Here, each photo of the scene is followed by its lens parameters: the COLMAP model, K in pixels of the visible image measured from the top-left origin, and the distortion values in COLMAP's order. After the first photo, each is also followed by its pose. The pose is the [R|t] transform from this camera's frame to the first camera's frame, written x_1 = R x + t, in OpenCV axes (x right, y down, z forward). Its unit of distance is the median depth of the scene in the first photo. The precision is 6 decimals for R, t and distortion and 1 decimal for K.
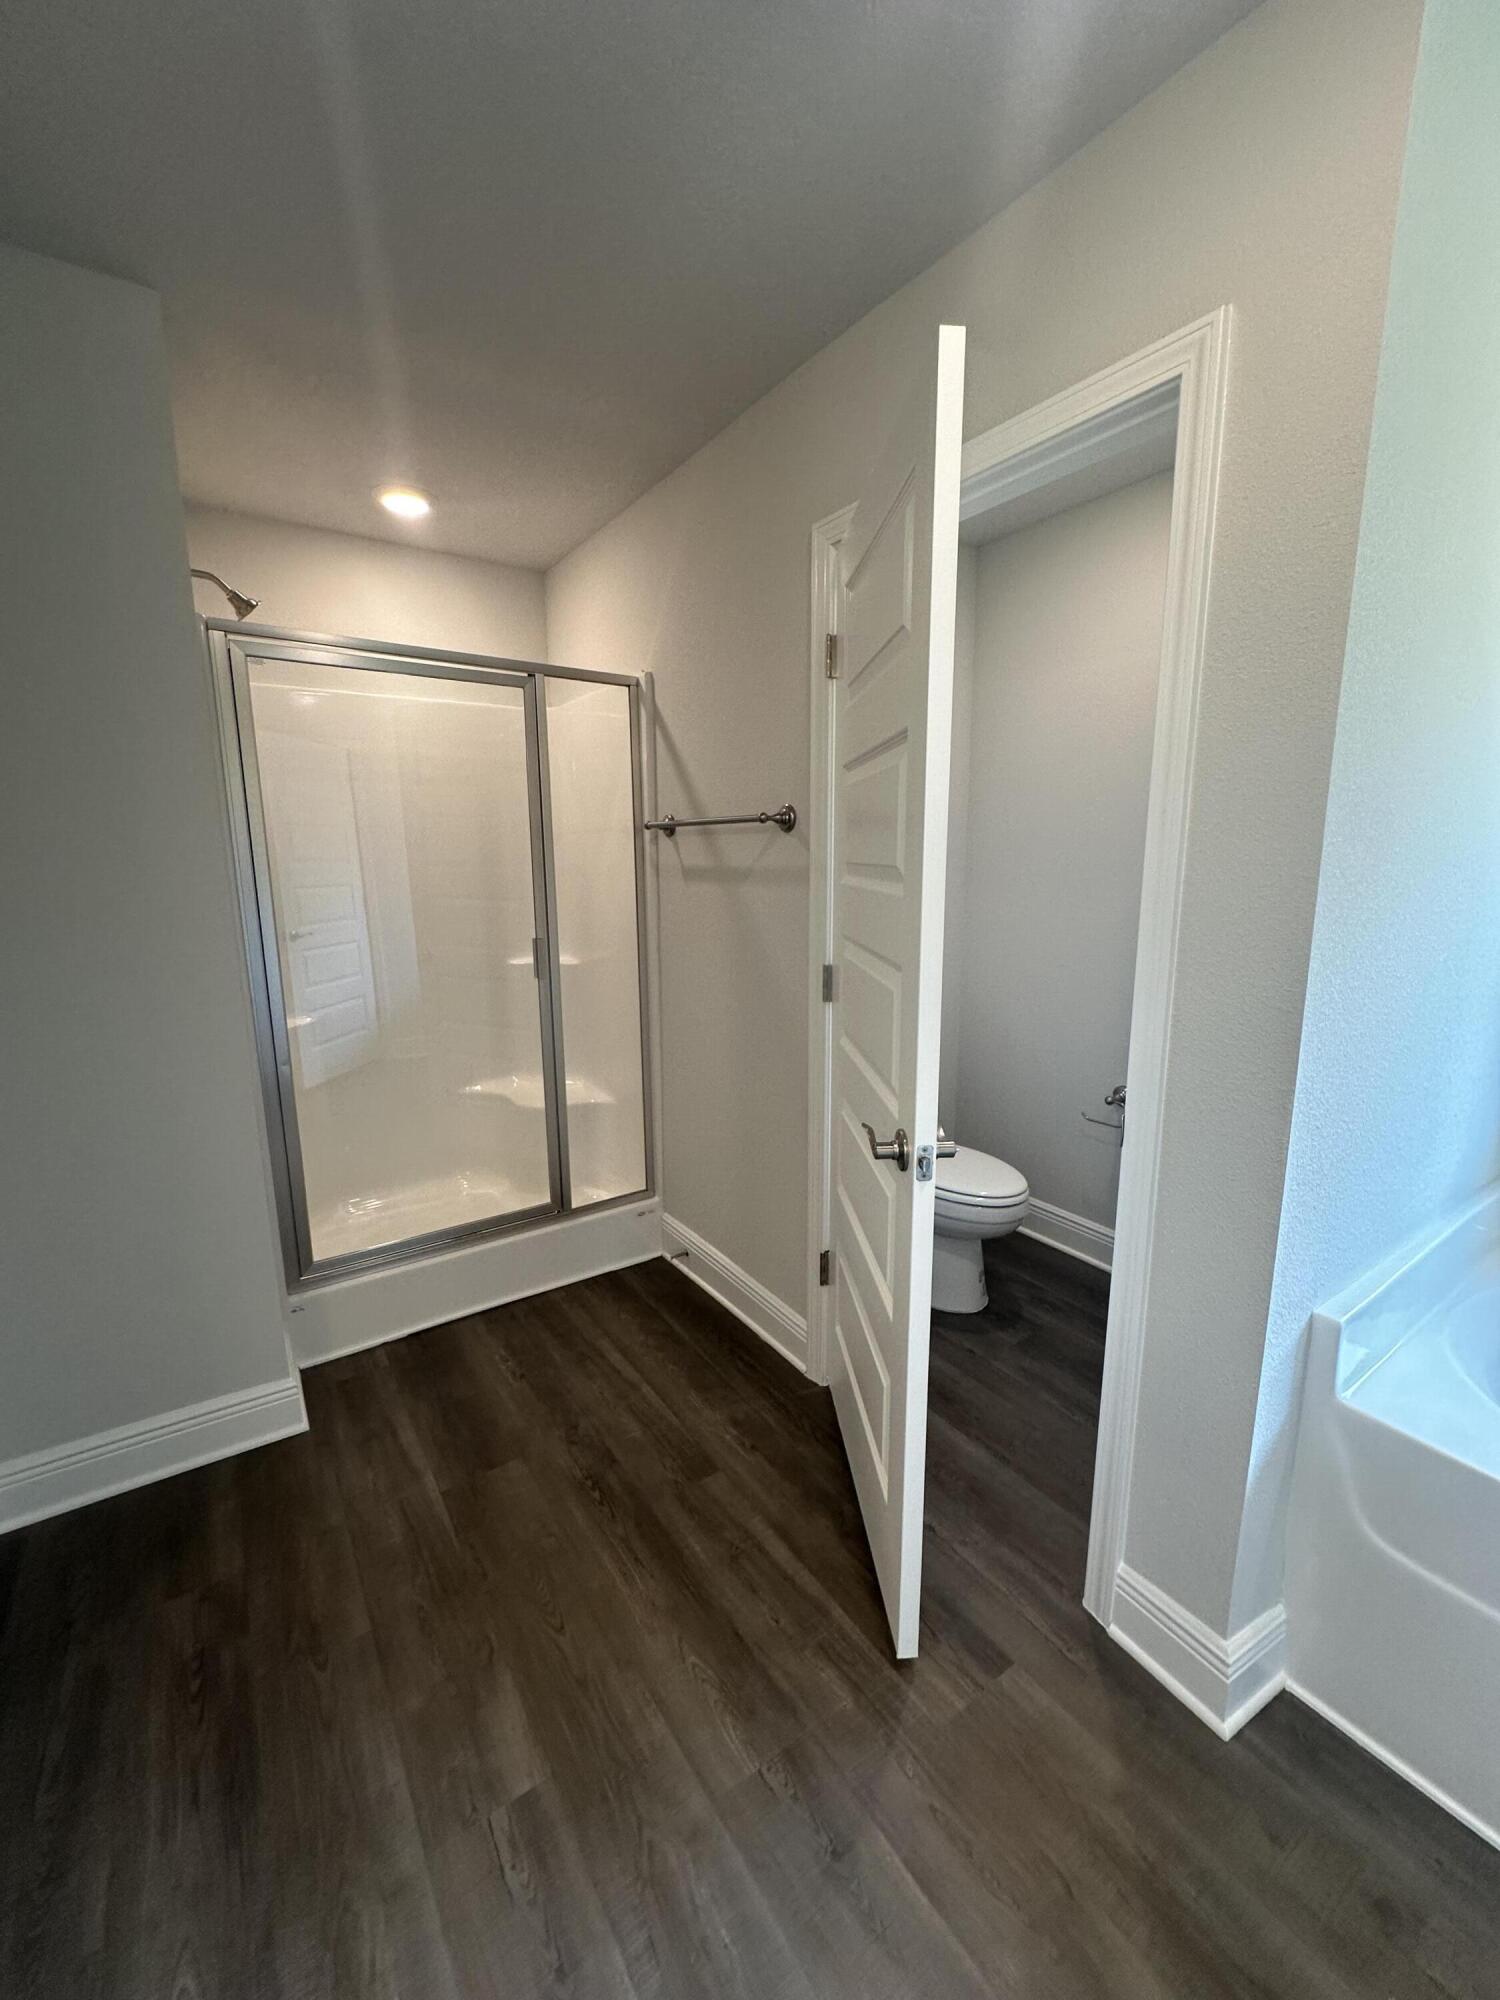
lens RADIAL K [[798.1, 0, 754.4], [0, 798.1, 999.0], [0, 0, 1]] dist [-0.003331, 0.001597]
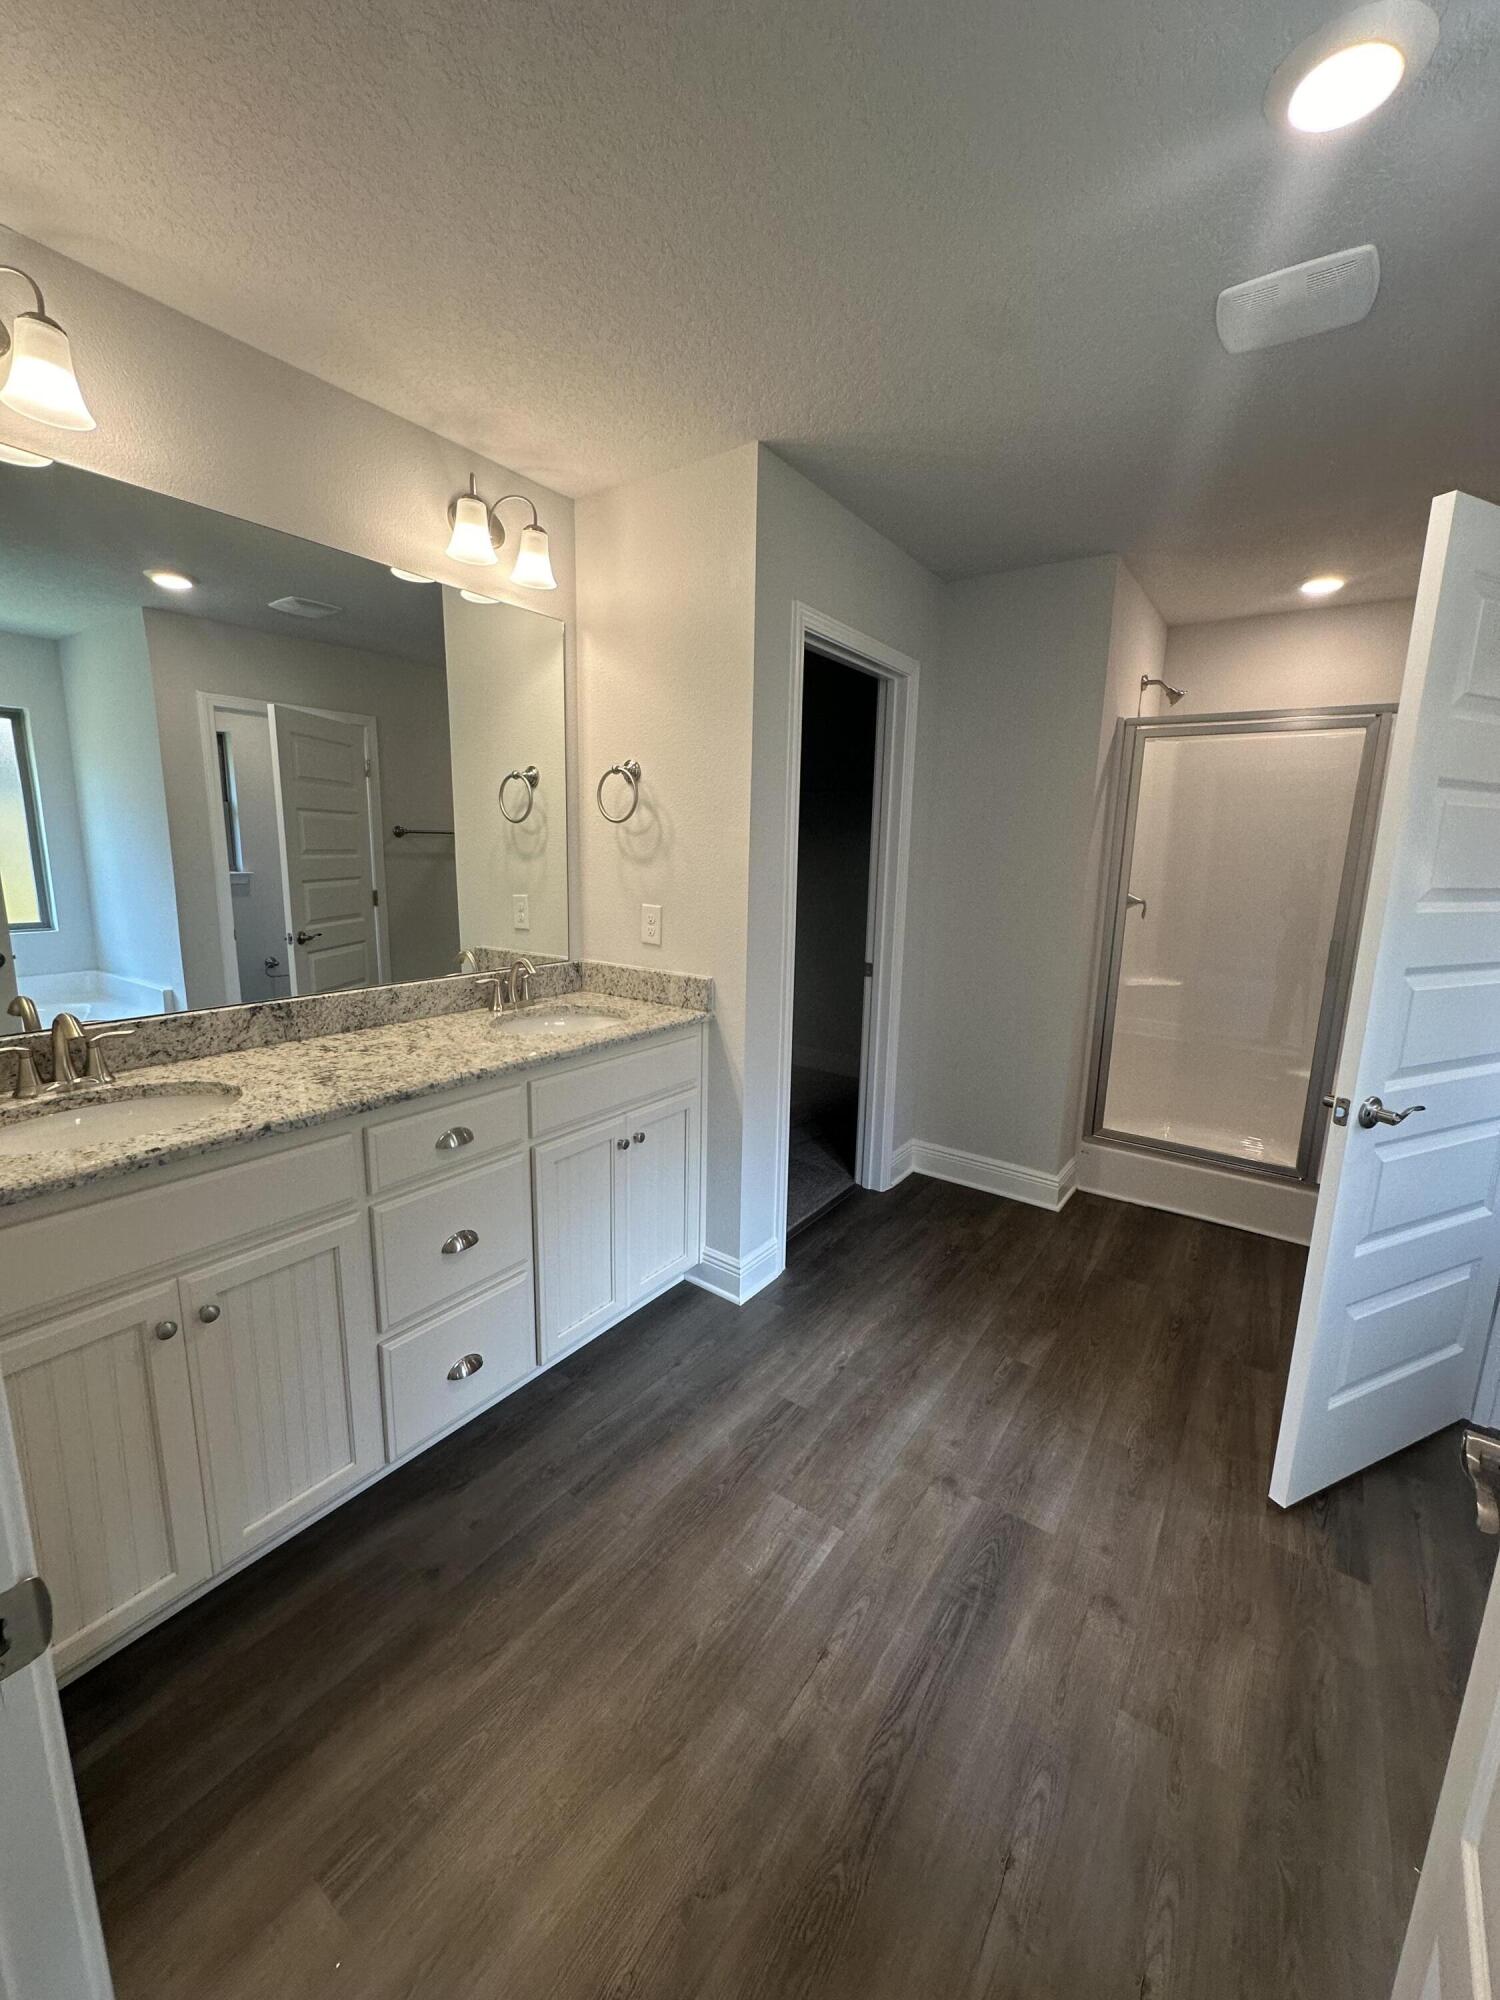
lens RADIAL K [[798.1, 0, 748.6], [0, 798.1, 1003.2], [0, 0, 1]] dist [-0.003331, 0.001597]
pose [[0.341723, 0.186521, -0.921106, 0.881743], [-0.191446, 0.973372, 0.126079, 0.051659], [0.920094, 0.133258, 0.368332, -0.331335]]
